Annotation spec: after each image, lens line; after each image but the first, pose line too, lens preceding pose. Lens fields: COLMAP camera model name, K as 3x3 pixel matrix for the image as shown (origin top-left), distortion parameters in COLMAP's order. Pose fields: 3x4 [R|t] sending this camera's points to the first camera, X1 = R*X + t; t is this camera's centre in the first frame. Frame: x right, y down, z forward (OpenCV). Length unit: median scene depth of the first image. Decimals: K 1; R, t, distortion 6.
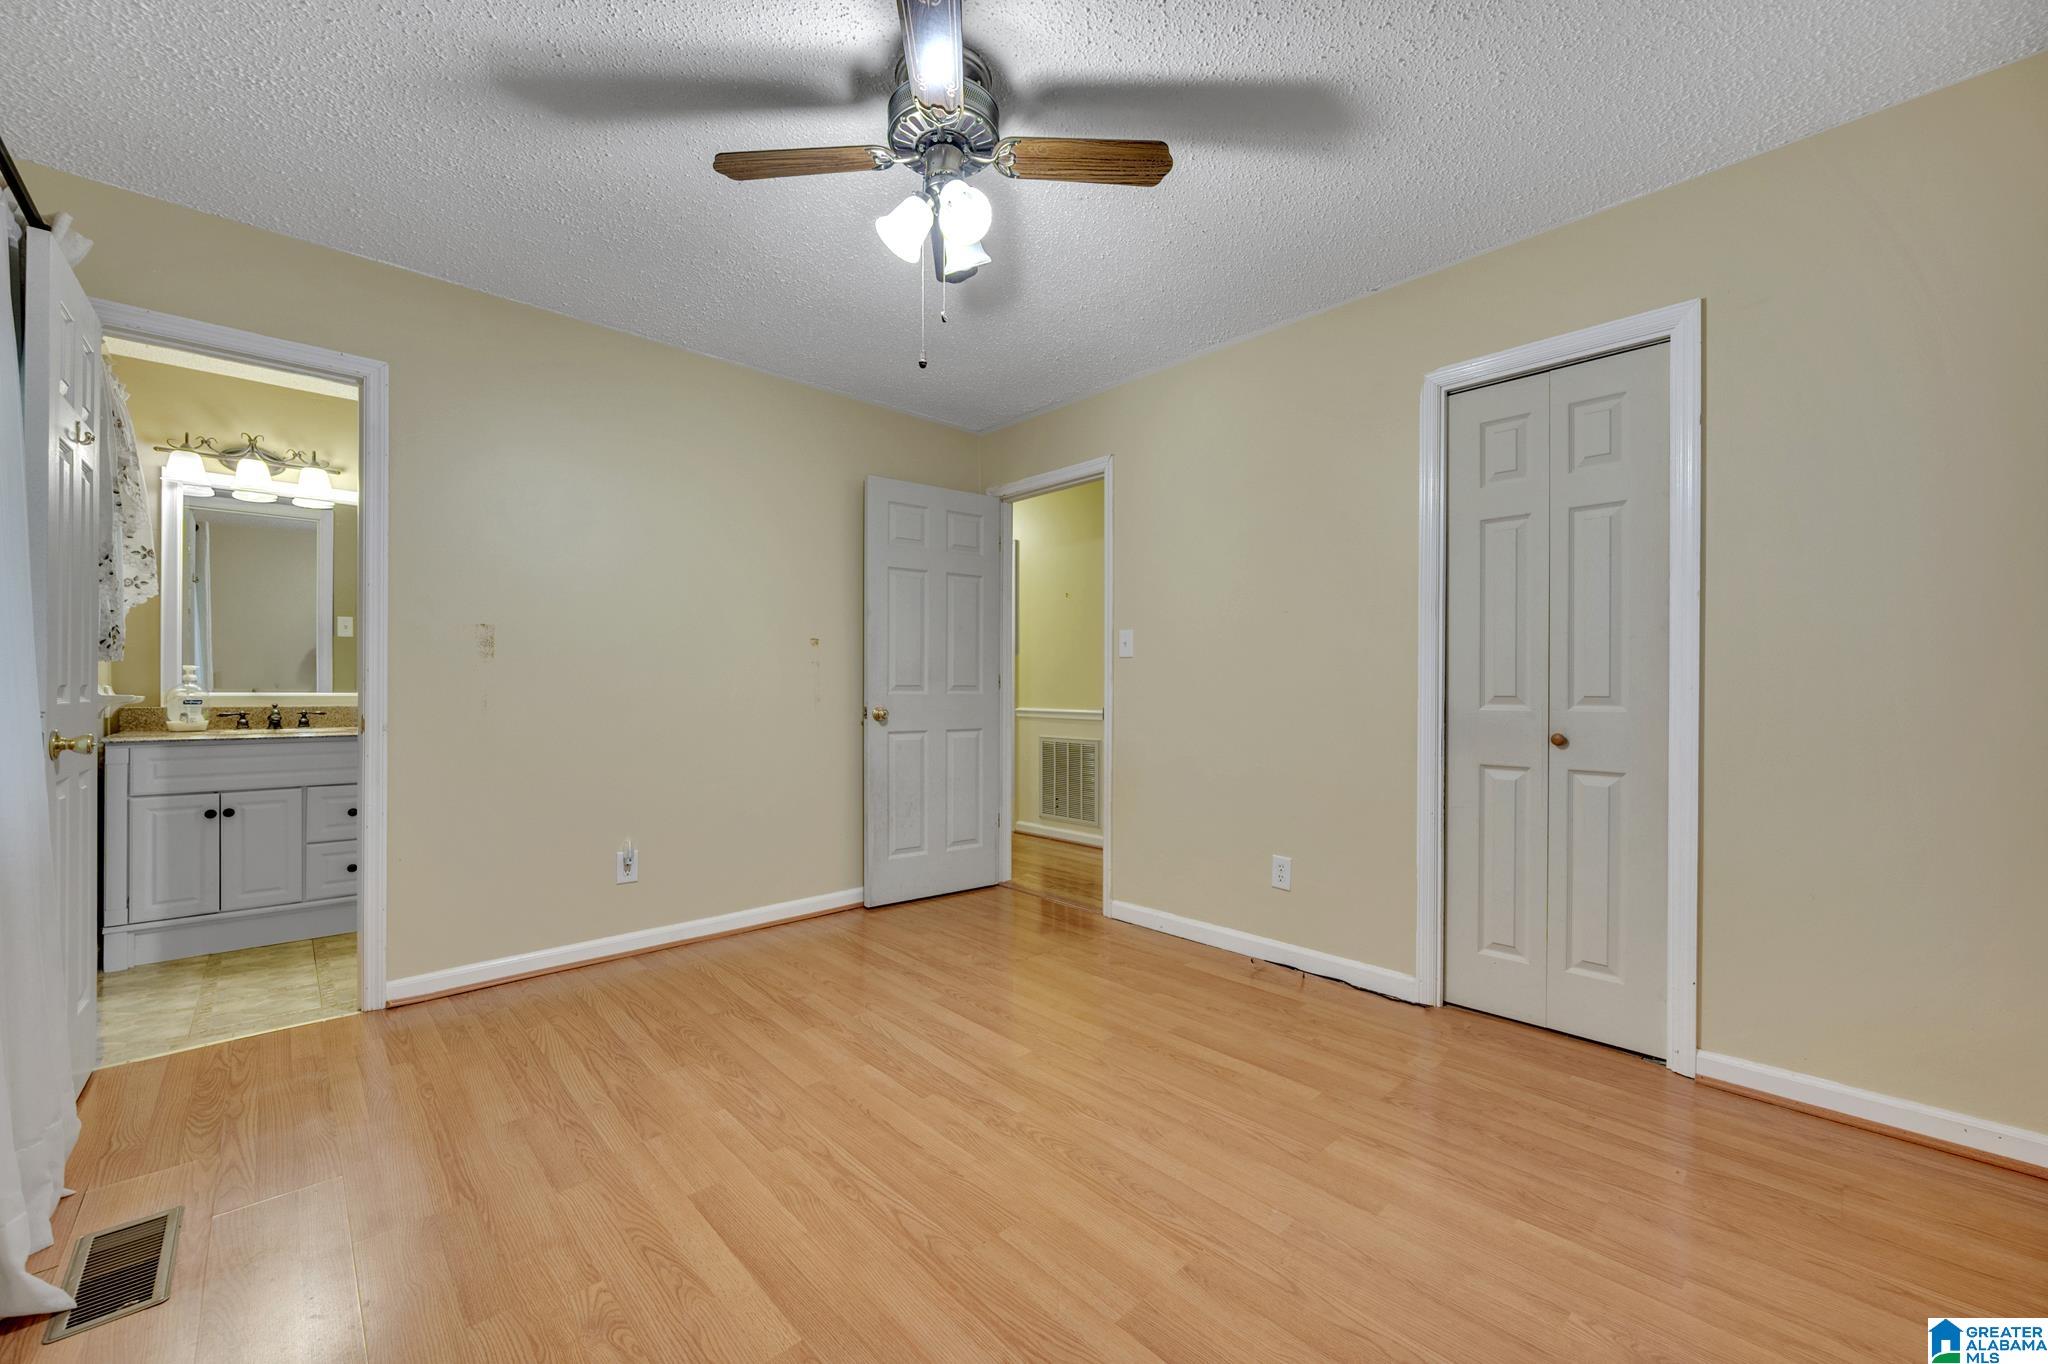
lens RADIAL K [[804.1, 0, 1028.1], [0, 804.1, 688.7], [0, 0, 1]] dist [-0.002289, 0.000031]
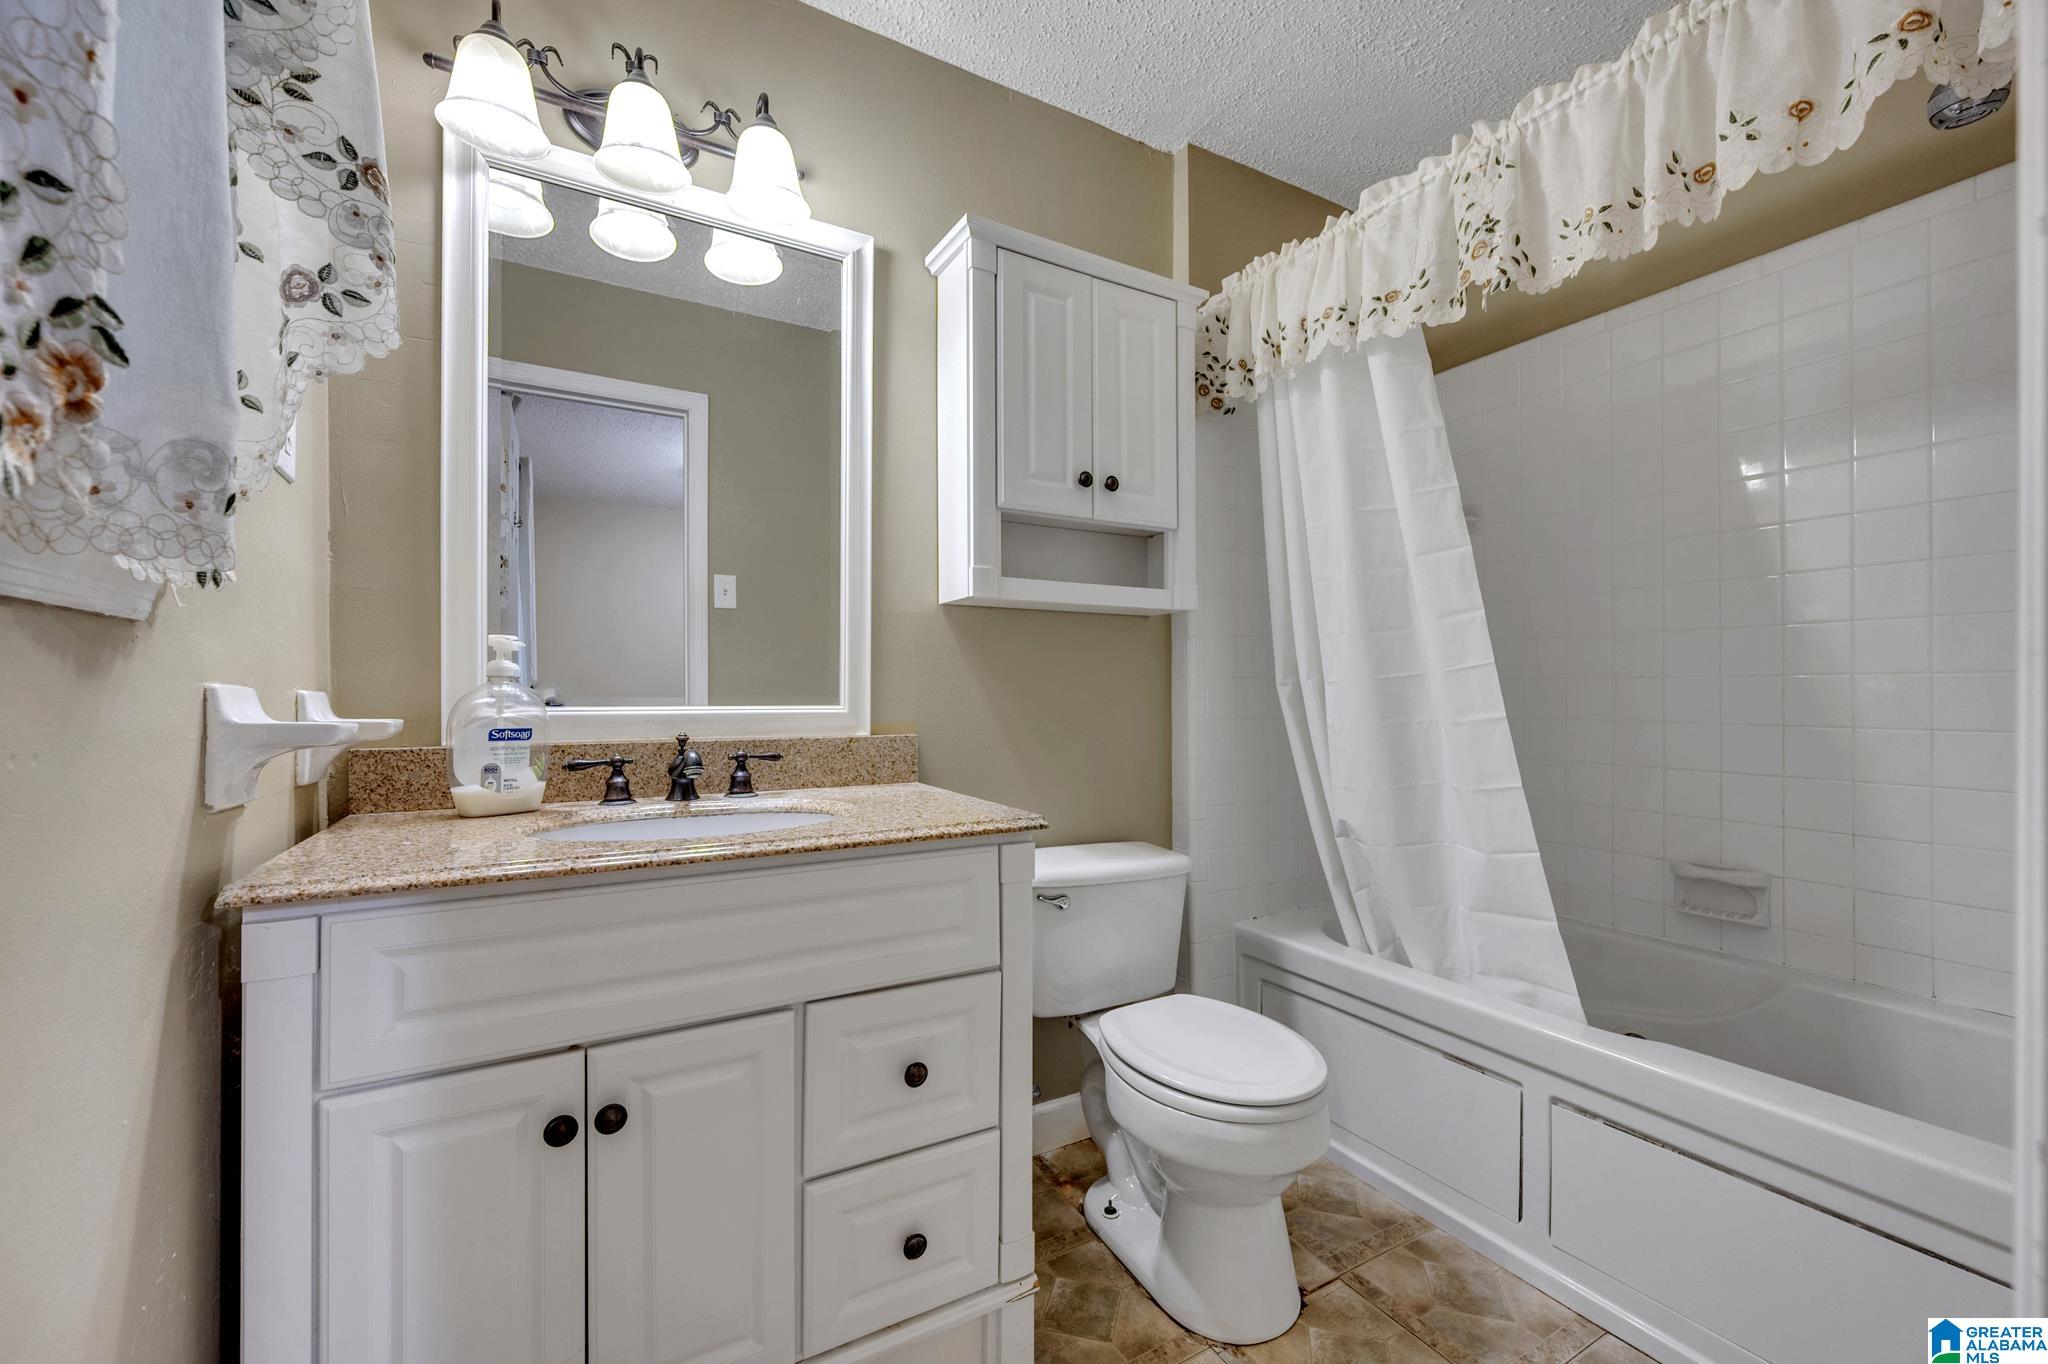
lens RADIAL K [[804.1, 0, 1028.1], [0, 804.1, 688.7], [0, 0, 1]] dist [-0.002289, 0.000031]
pose [[0.971817, -0.006765, -0.235638, -0.729600], [0.005629, 0.999969, -0.005495, -0.000651], [0.235668, 0.004014, 0.971825, 0.703279]]
